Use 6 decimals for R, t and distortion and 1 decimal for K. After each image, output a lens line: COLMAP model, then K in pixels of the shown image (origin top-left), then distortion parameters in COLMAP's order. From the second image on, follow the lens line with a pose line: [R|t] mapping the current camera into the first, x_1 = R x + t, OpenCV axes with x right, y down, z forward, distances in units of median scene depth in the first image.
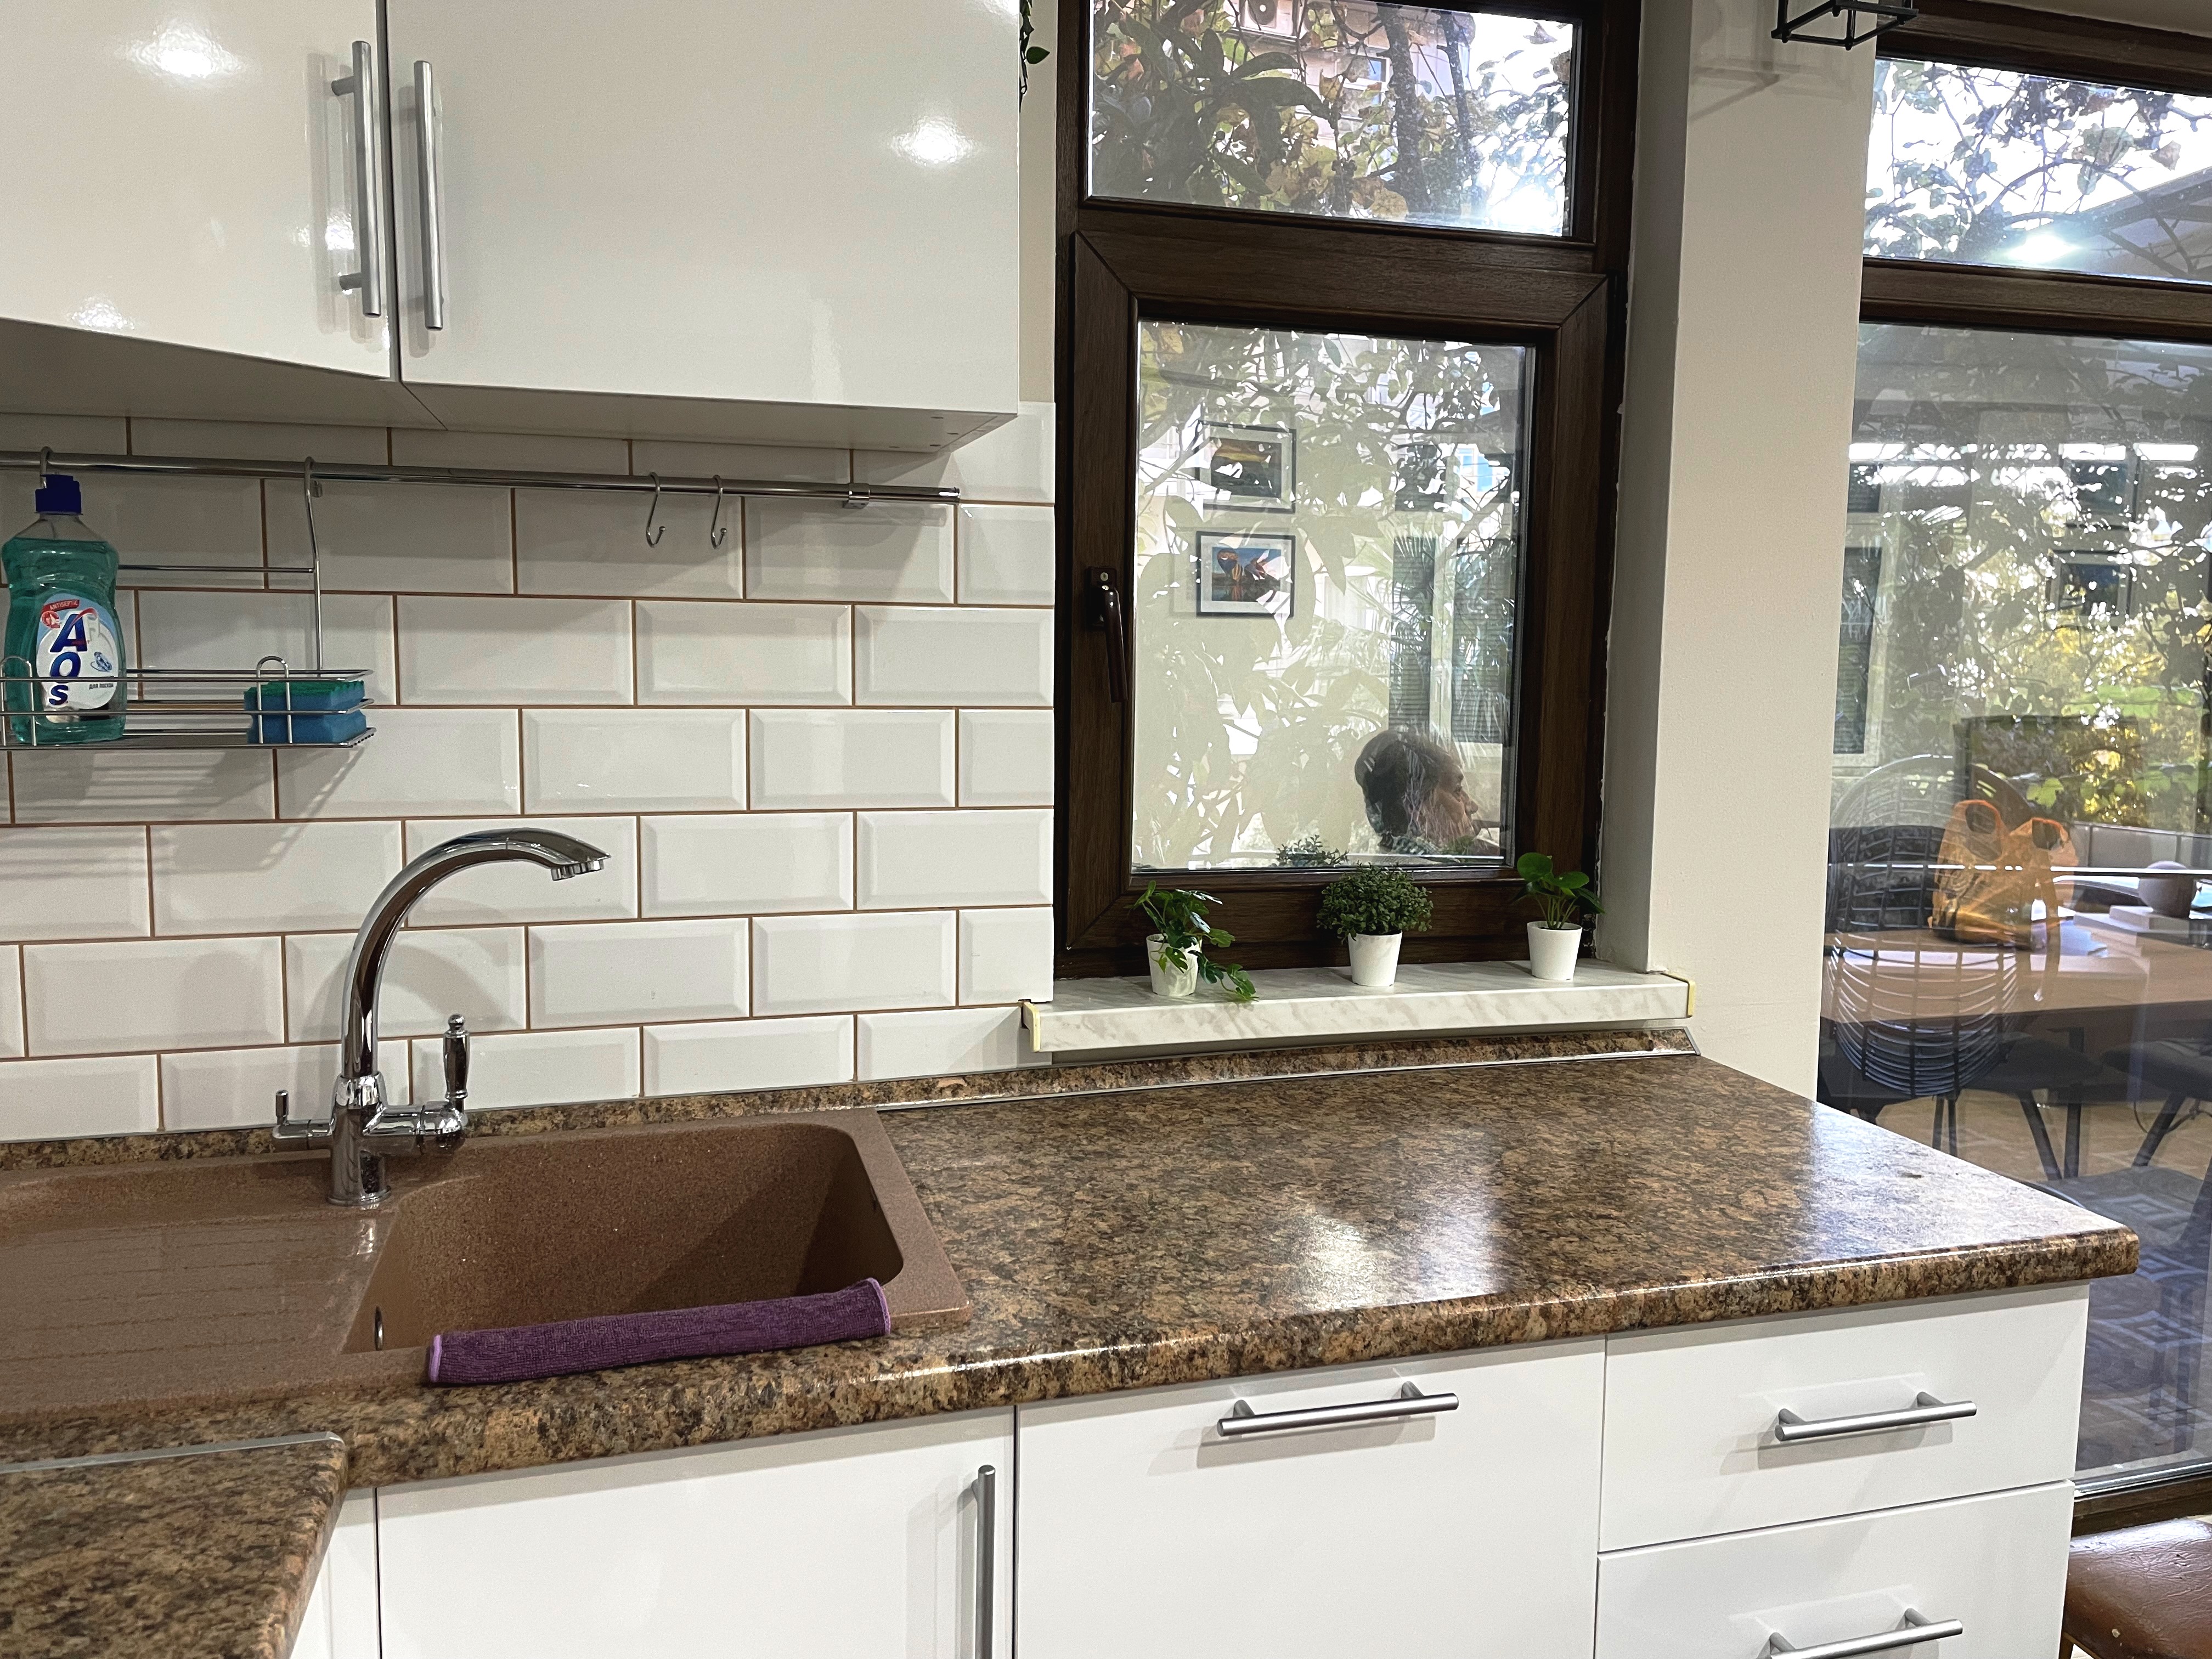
lens RADIAL K [[1681.0, 0, 1107.4], [0, 1681.0, 816.0], [0, 0, 1]] dist [0.066846, -0.016658]
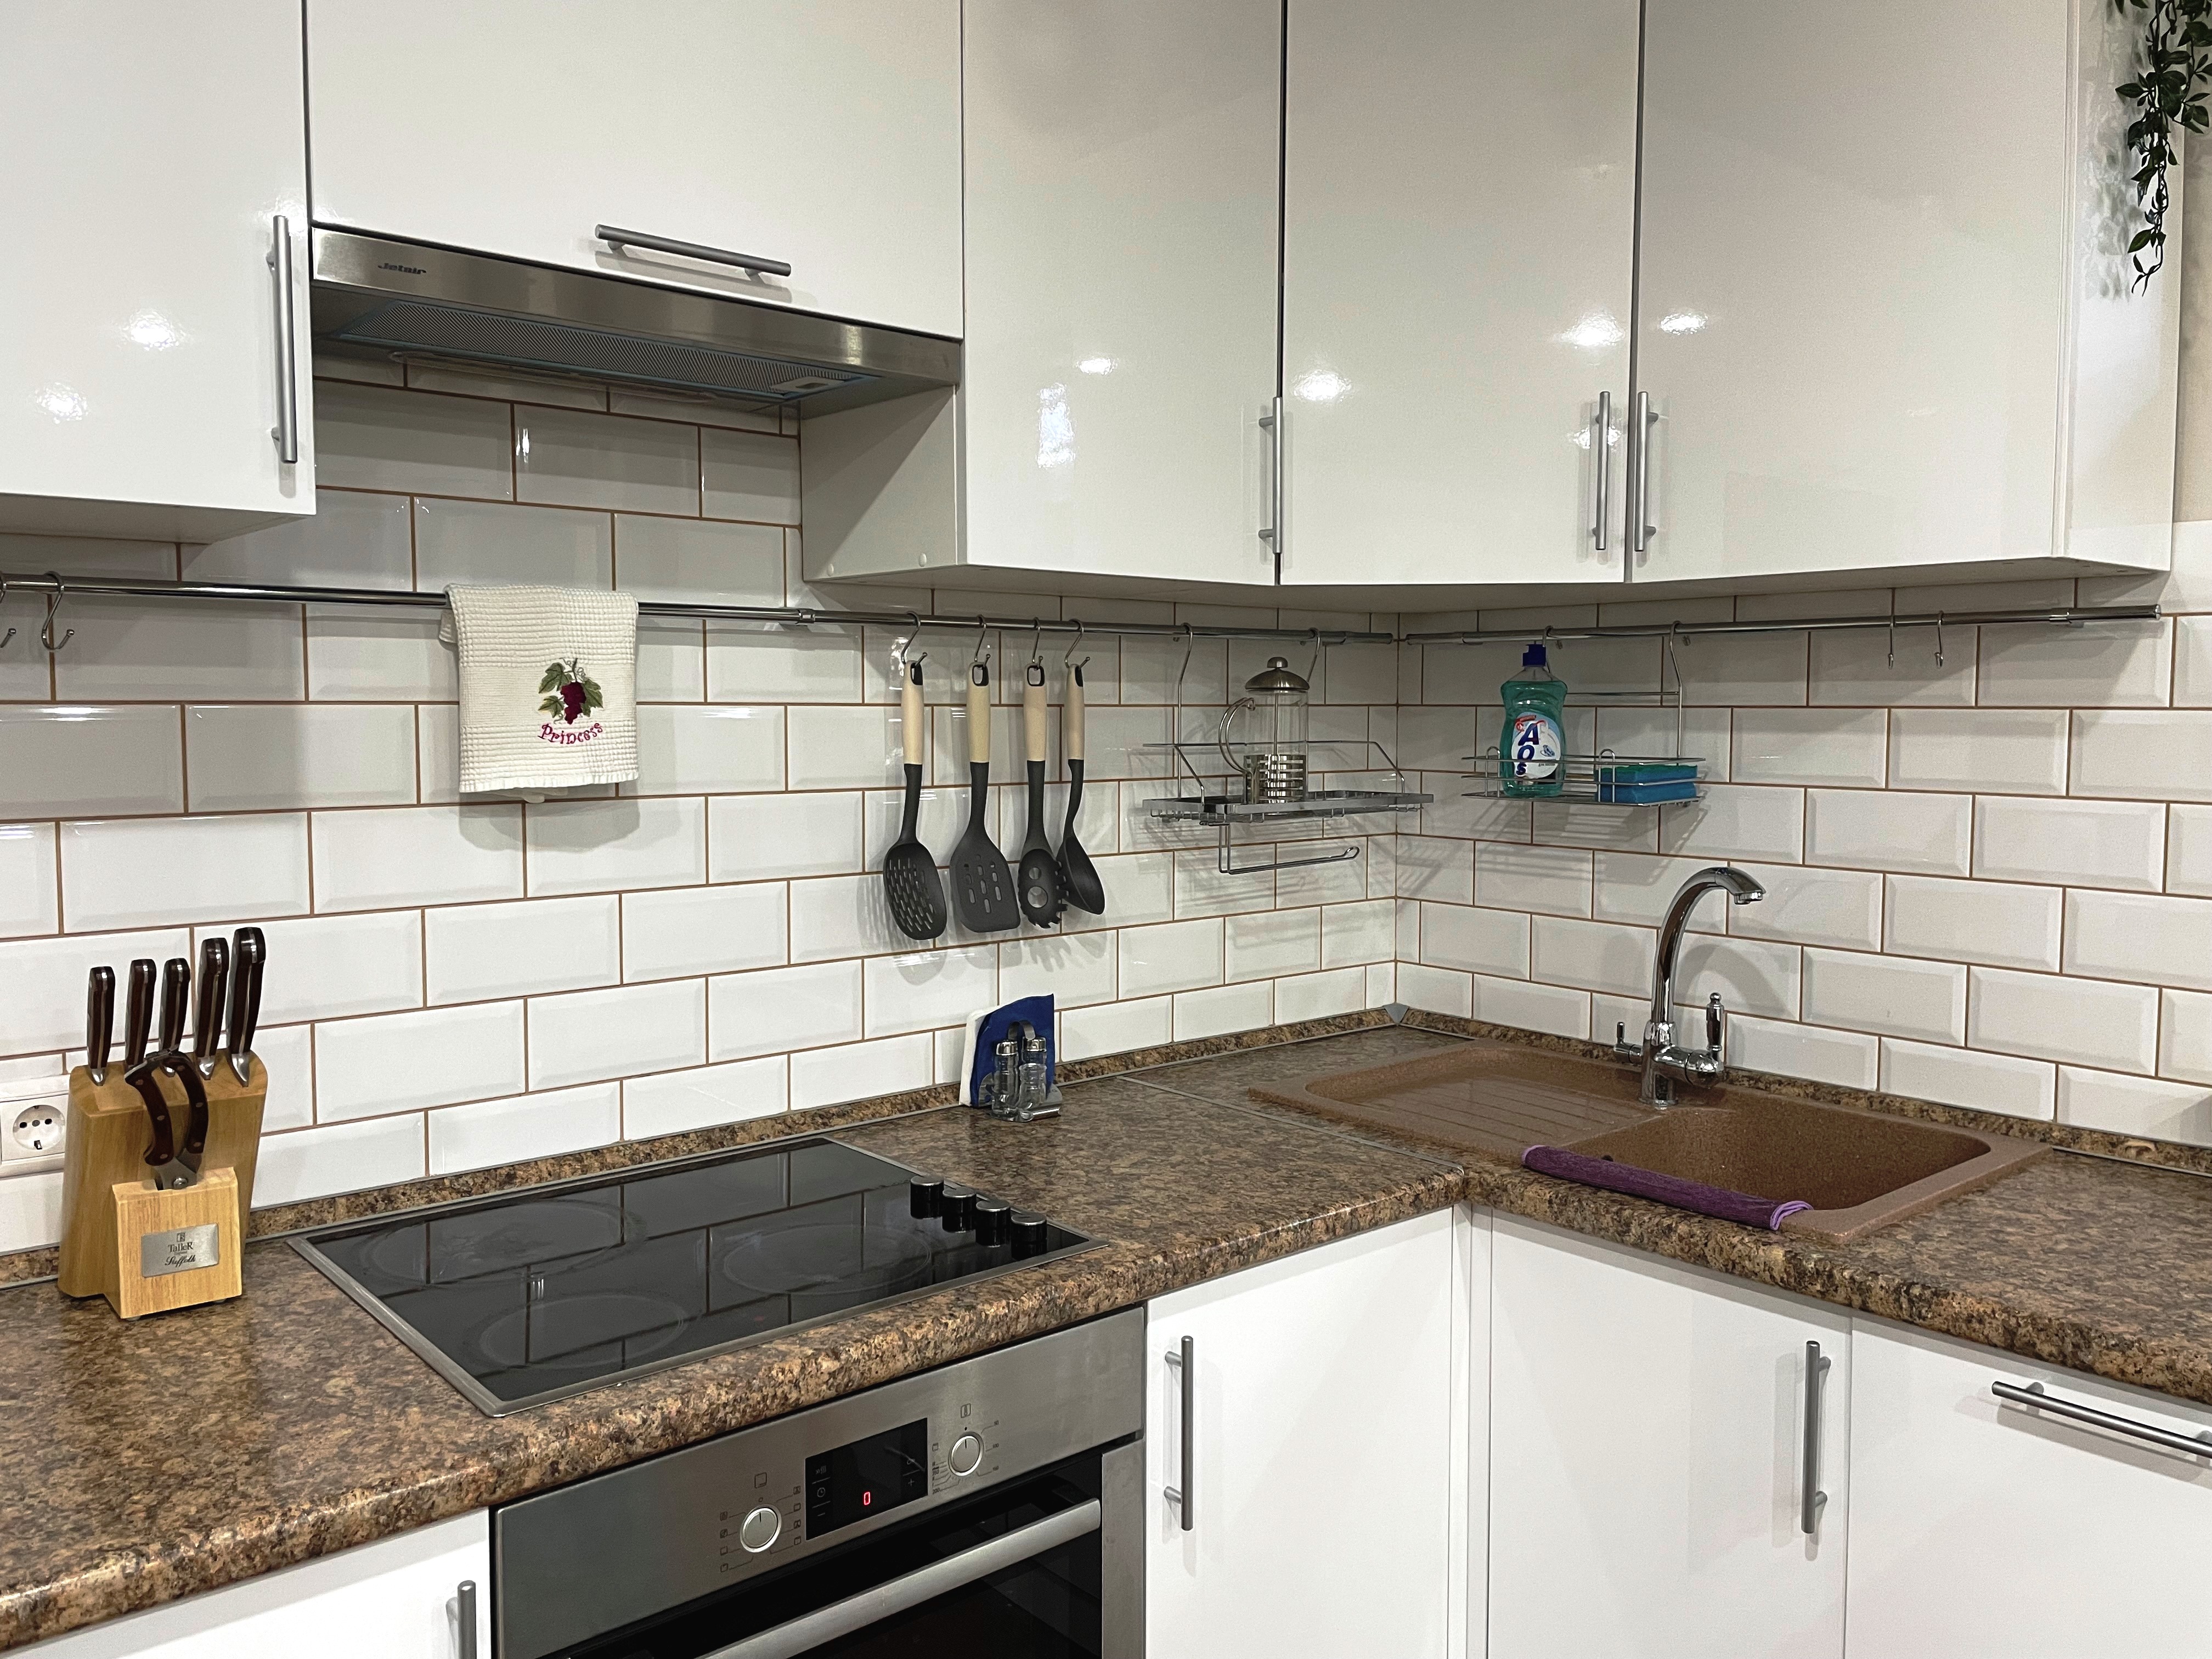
lens RADIAL K [[1681.0, 0, 1104.2], [0, 1681.0, 825.0], [0, 0, 1]] dist [0.066846, -0.016658]
pose [[0.422303, 0.057899, -0.904604, 0.705123], [-0.097603, 0.995060, 0.018124, -0.002496], [0.901185, 0.080638, 0.425868, -0.110402]]
